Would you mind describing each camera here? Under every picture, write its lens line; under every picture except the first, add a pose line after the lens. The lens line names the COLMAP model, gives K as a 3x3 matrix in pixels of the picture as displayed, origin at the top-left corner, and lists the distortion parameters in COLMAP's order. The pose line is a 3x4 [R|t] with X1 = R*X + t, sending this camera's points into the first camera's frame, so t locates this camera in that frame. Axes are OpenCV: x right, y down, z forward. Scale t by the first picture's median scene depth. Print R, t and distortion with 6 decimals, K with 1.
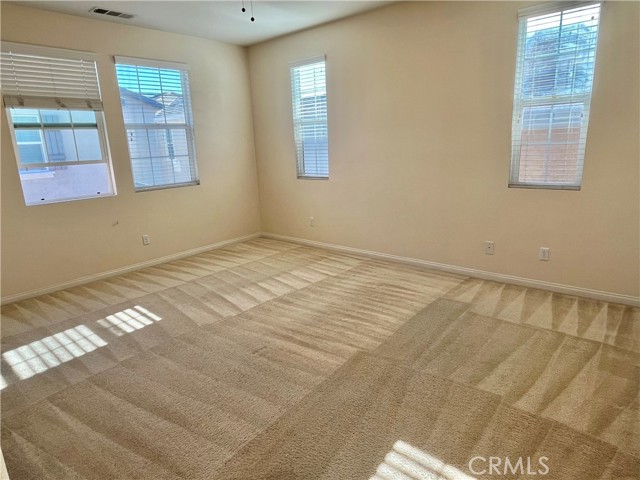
lens RADIAL K [[400.7, 0, 318.1], [0, 400.7, 238.3], [0, 0, 1]] dist [-0.004532, -0.000760]
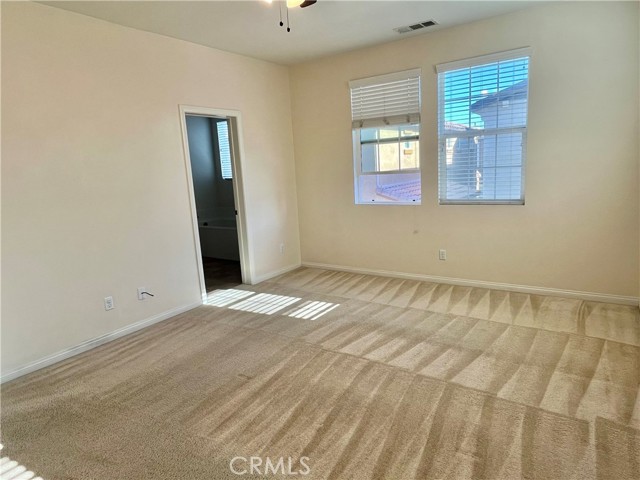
lens RADIAL K [[400.7, 0, 318.3], [0, 400.7, 241.7], [0, 0, 1]] dist [-0.004532, -0.000760]
pose [[0.118656, 0.219027, -0.968477, 0.564260], [-0.179922, 0.963964, 0.195963, -0.200791], [0.976498, 0.150998, 0.153788, 0.709179]]
